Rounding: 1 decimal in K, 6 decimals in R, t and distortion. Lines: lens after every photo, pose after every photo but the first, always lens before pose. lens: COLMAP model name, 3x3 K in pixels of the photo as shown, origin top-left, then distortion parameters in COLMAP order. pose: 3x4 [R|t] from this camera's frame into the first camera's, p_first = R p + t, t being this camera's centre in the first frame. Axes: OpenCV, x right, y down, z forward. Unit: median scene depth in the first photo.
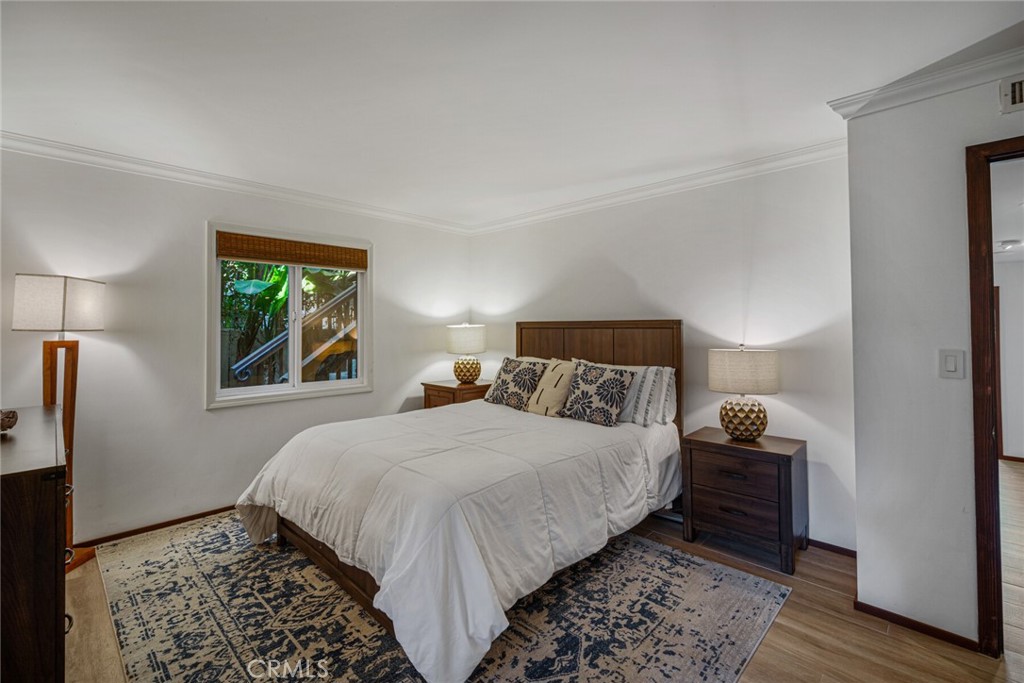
lens RADIAL K [[453.2, 0, 508.3], [0, 453.2, 318.9], [0, 0, 1]] dist [-0.000903, 0.000020]
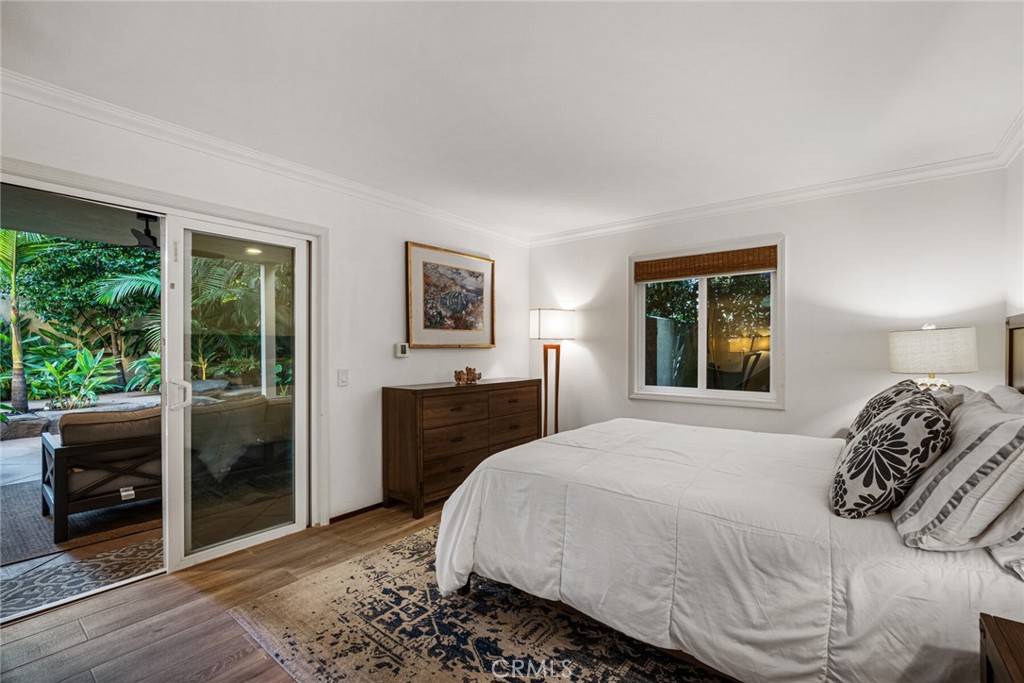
lens RADIAL K [[443.7, 0, 512.0], [0, 443.7, 341.5], [0, 0, 1]] dist [-0.000746, -0.000016]
pose [[0.112186, -0.009112, -0.993645, 0.657740], [0.019248, 0.999790, -0.006995, 0.039043], [0.993501, -0.018341, 0.112338, 0.562095]]
